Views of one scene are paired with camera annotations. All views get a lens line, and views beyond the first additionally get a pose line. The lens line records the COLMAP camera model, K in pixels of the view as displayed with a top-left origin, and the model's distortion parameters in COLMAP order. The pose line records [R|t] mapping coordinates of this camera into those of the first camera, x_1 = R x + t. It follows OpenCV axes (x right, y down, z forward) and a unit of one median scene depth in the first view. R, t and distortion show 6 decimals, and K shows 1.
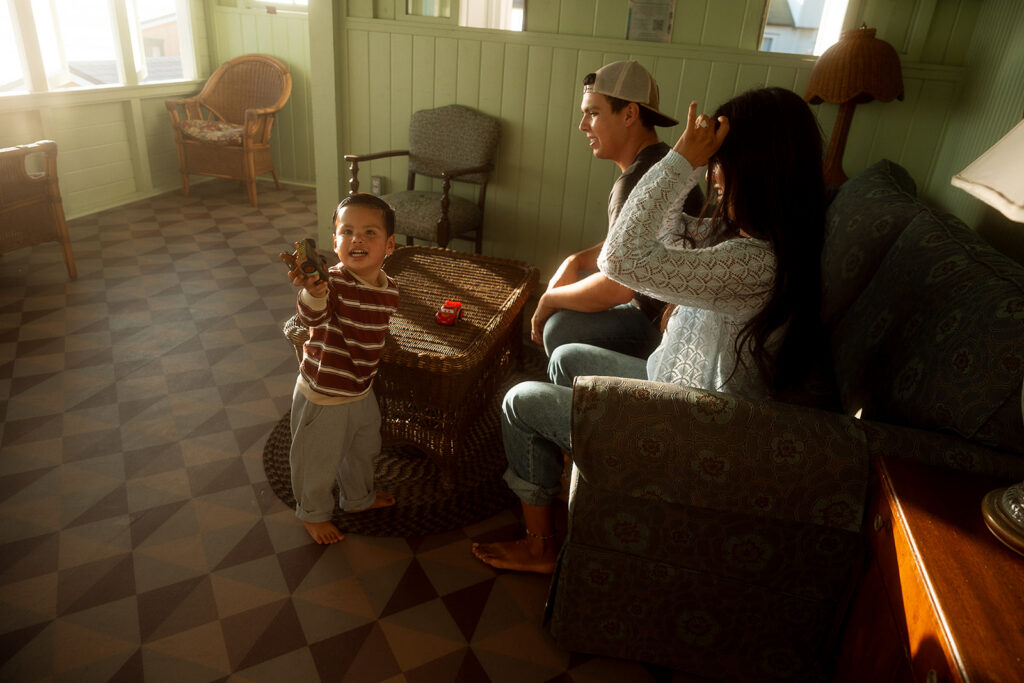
lens RADIAL K [[723.5, 0, 512.0], [0, 723.5, 341.5], [0, 0, 1]] dist [-0.003728, -0.002537]
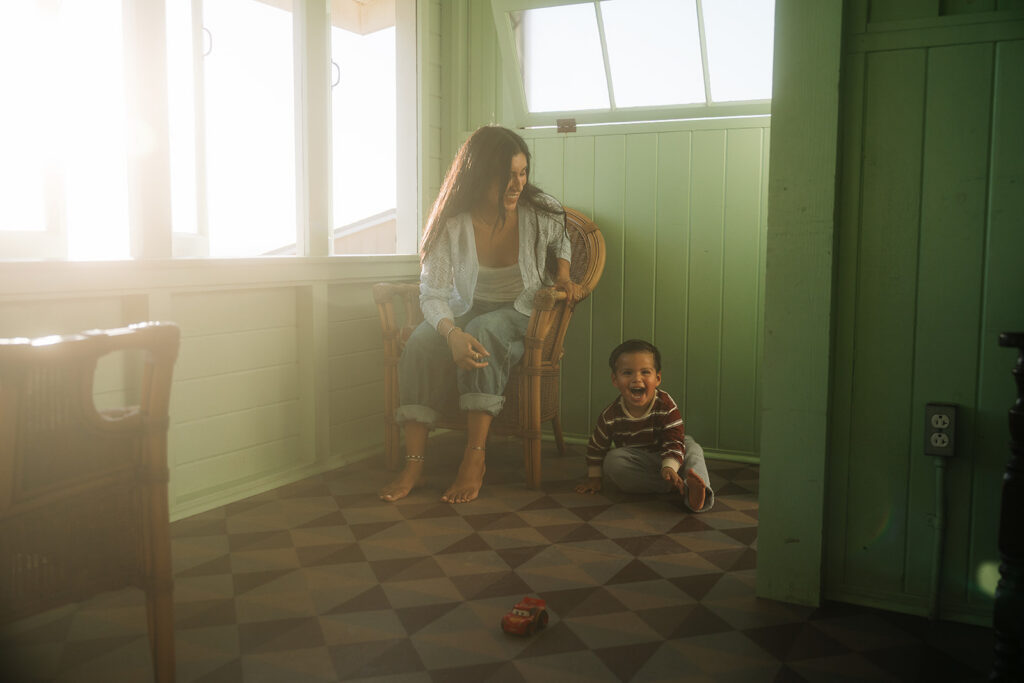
lens RADIAL K [[1011.1, 0, 512.0], [0, 1011.1, 341.5], [0, 0, 1]] dist [-0.000068, -0.001855]
pose [[0.977035, -0.042765, -0.208744, -0.255795], [-0.027567, 0.946050, -0.322847, -0.073362], [0.211288, 0.321187, 0.923145, 0.402227]]
